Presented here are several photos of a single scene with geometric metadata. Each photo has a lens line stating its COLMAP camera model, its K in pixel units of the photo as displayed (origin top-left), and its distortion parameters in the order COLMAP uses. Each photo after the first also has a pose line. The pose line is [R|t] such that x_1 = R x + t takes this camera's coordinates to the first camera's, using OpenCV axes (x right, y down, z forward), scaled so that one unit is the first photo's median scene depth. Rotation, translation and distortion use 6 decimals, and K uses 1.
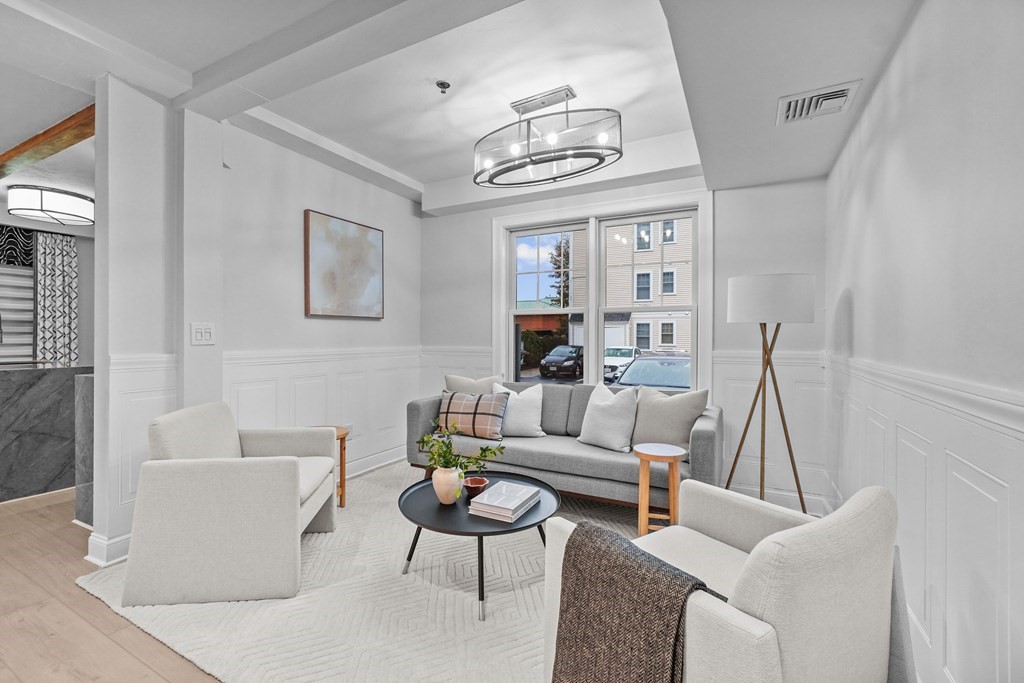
lens RADIAL K [[444.7, 0, 499.6], [0, 444.7, 338.7], [0, 0, 1]] dist [-0.009960, 0.004822]
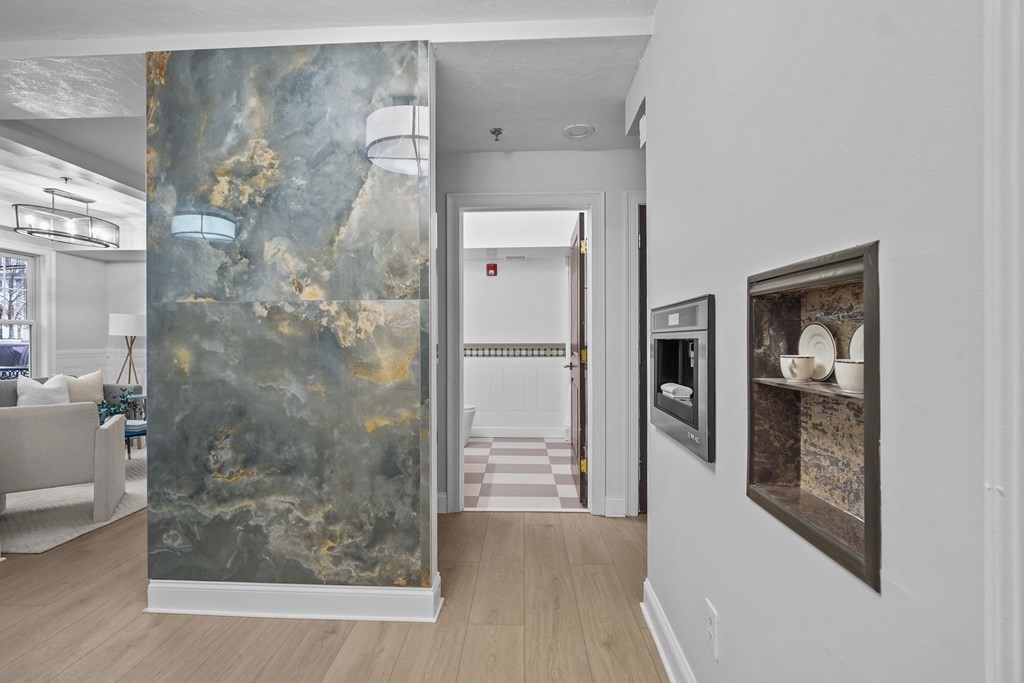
lens RADIAL K [[444.7, 0, 494.0], [0, 444.7, 340.1], [0, 0, 1]] dist [-0.009960, 0.004822]
pose [[-0.433368, -0.006384, 0.901194, -1.049622], [-0.001222, 0.999978, 0.006497, -0.015850], [-0.901216, 0.001714, -0.433367, 0.166263]]
